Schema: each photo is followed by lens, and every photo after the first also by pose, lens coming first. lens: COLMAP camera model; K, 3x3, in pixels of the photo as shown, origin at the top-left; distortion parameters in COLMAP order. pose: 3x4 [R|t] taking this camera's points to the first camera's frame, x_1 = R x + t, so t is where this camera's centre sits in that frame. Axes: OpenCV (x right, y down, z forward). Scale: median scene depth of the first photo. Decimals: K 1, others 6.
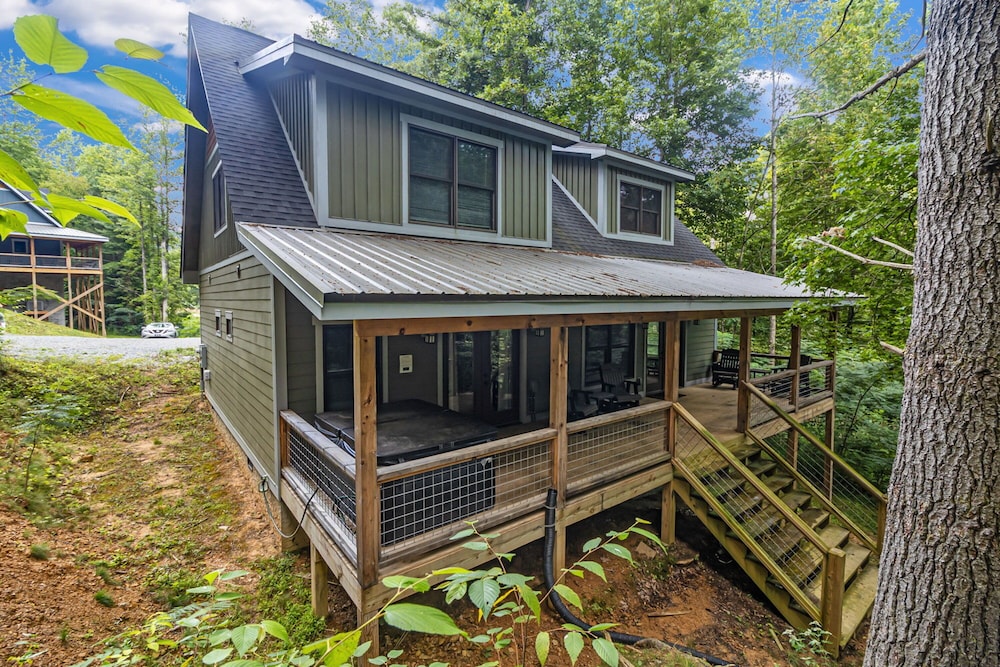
lens RADIAL K [[399.4, 0, 500.0], [0, 399.4, 333.5], [0, 0, 1]] dist [-0.001115, -0.000062]
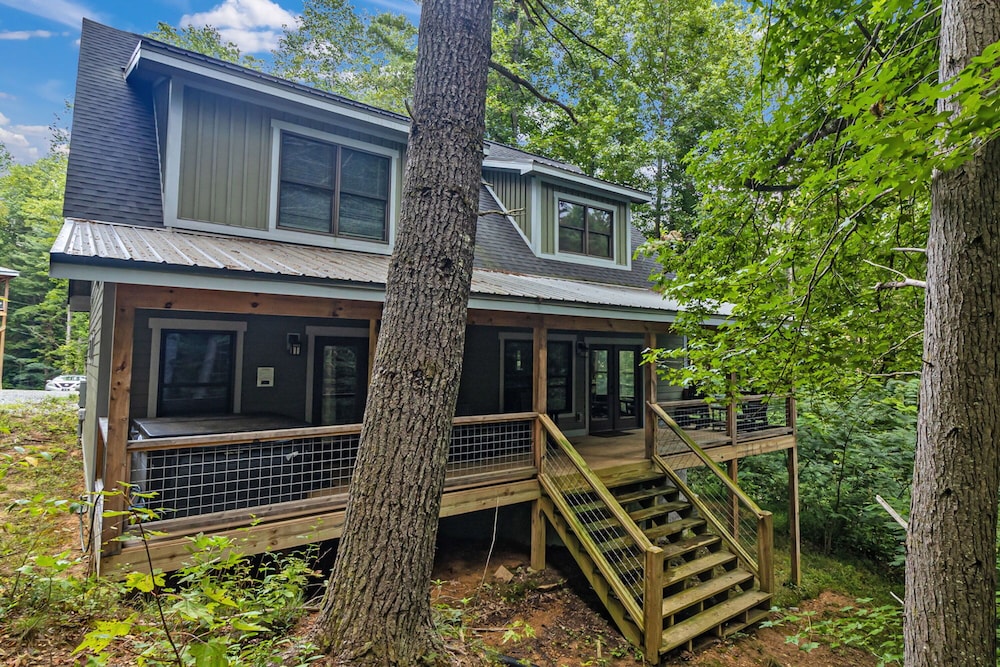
lens RADIAL K [[475.7, 0, 500.0], [0, 475.7, 333.5], [0, 0, 1]] dist [-0.000242, 0.000377]
pose [[0.999346, 0.003623, 0.035975, 0.265117], [0.000167, 0.994494, -0.104790, 0.091112], [-0.036156, 0.104727, 0.993844, -0.120402]]
